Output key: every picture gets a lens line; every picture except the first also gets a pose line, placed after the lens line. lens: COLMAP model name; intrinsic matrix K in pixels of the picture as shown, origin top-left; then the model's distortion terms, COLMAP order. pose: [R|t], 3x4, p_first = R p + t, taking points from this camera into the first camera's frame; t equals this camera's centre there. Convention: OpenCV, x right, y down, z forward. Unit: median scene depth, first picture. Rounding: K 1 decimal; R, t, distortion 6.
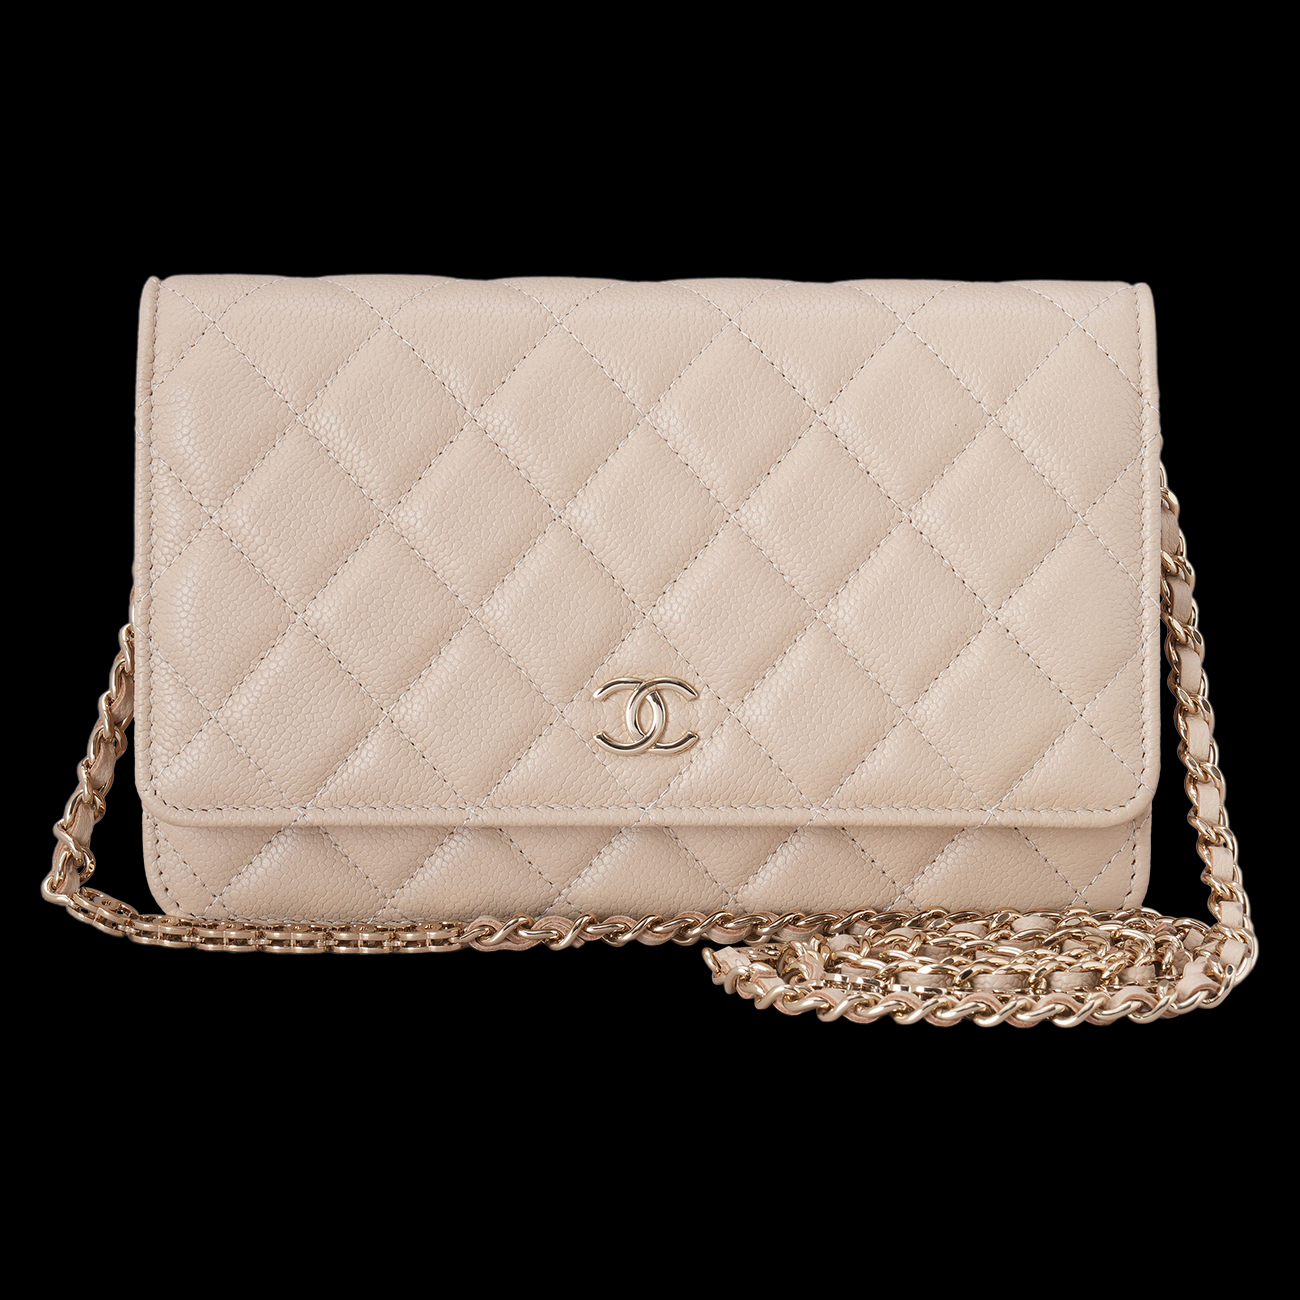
lens RADIAL K [[5728.2, 0, 650.0], [0, 5728.2, 650.0], [0, 0, 1]] dist [0.036720, 0.913095]
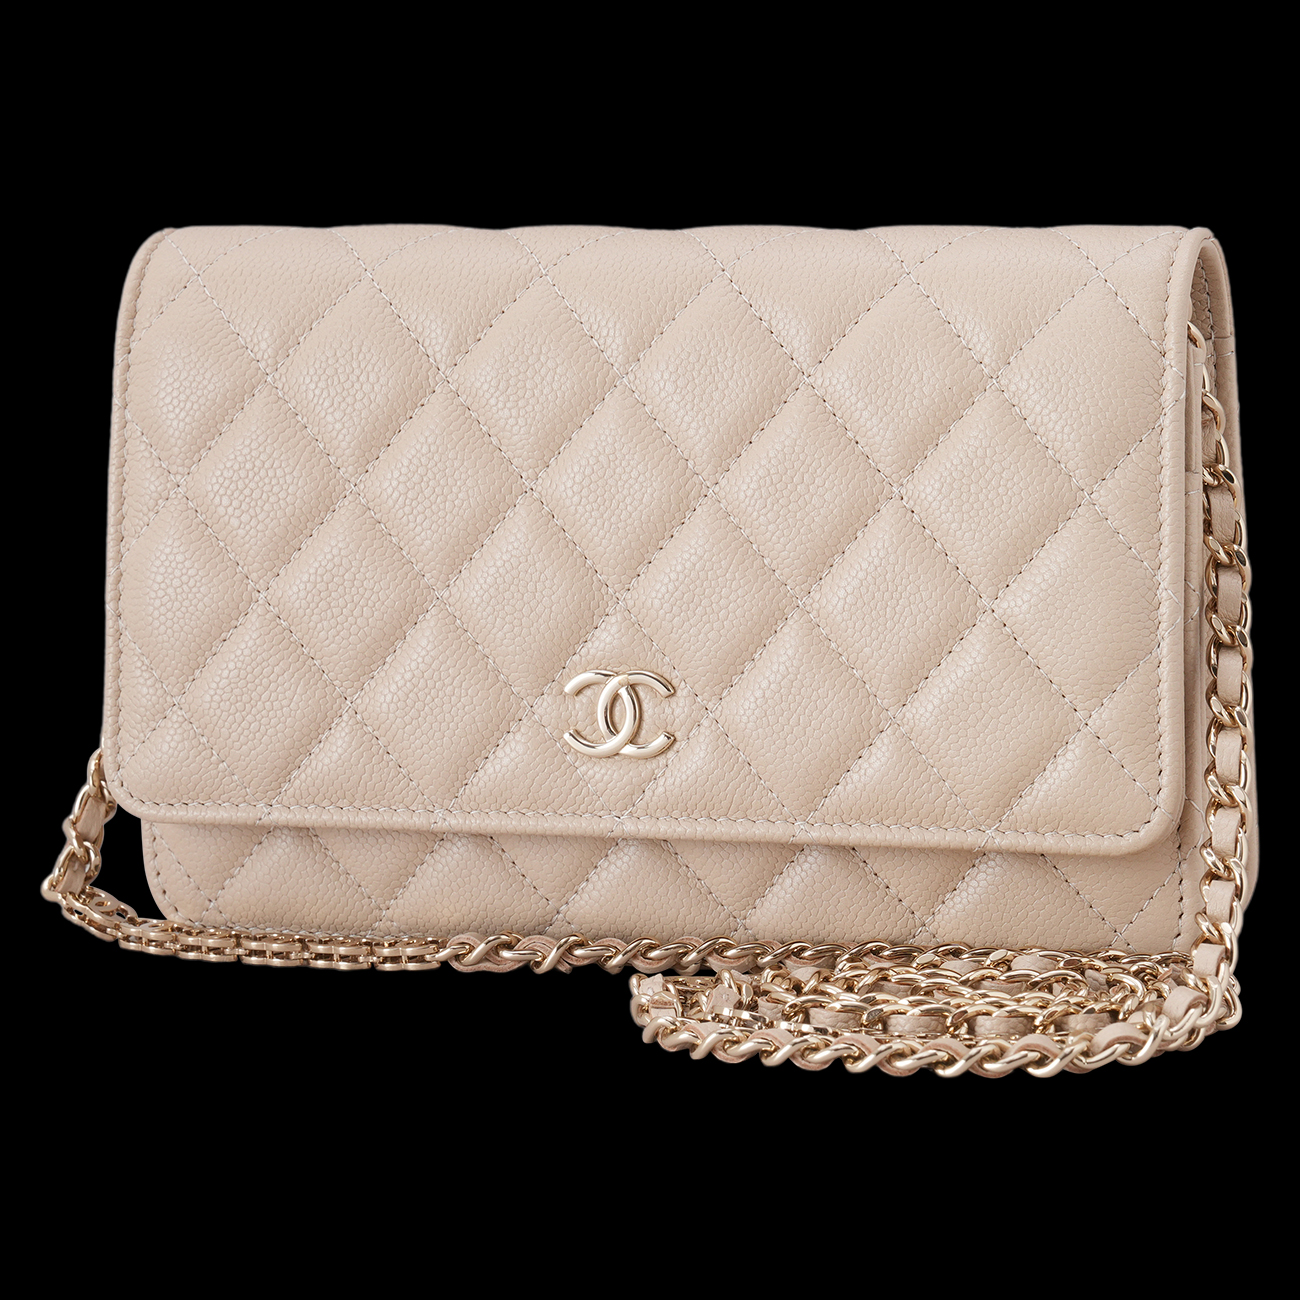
lens RADIAL K [[5728.2, 0, 650.0], [0, 5728.2, 650.0], [0, 0, 1]] dist [0.036720, 0.913095]
pose [[0.933690, 0.019440, -0.357554, 0.322197], [-0.026783, 0.999520, -0.015596, 0.015435], [0.357079, 0.024138, 0.933762, 0.168827]]
